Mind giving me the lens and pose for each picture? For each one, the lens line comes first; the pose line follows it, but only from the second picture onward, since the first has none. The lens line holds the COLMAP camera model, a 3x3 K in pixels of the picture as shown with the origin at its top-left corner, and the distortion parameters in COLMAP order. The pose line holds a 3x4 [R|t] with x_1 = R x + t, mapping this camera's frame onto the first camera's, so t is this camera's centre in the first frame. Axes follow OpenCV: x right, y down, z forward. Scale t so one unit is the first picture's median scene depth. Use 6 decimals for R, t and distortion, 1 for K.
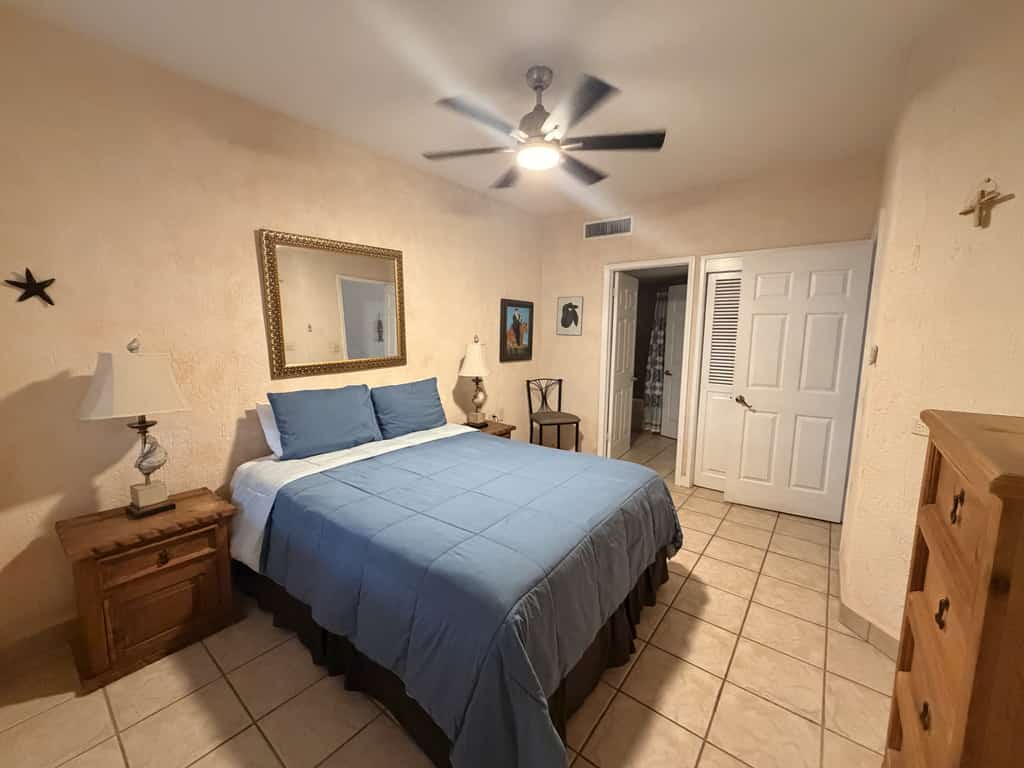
lens RADIAL K [[409.0, 0, 514.1], [0, 409.0, 382.3], [0, 0, 1]] dist [-0.000840, 0.000586]
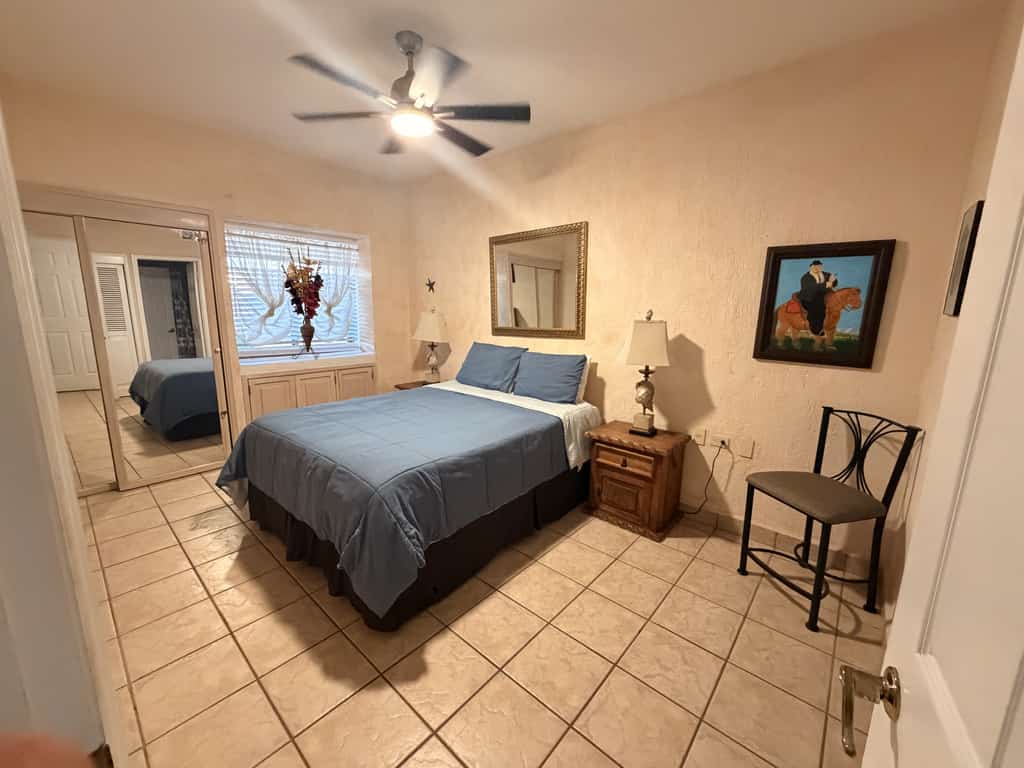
lens RADIAL K [[409.0, 0, 510.5], [0, 409.0, 381.2], [0, 0, 1]] dist [-0.000840, 0.000586]
pose [[-0.059502, 0.173298, -0.983070, 0.754181], [-0.140190, 0.973604, 0.180115, -0.098138], [0.988335, 0.148534, -0.033637, 0.895010]]
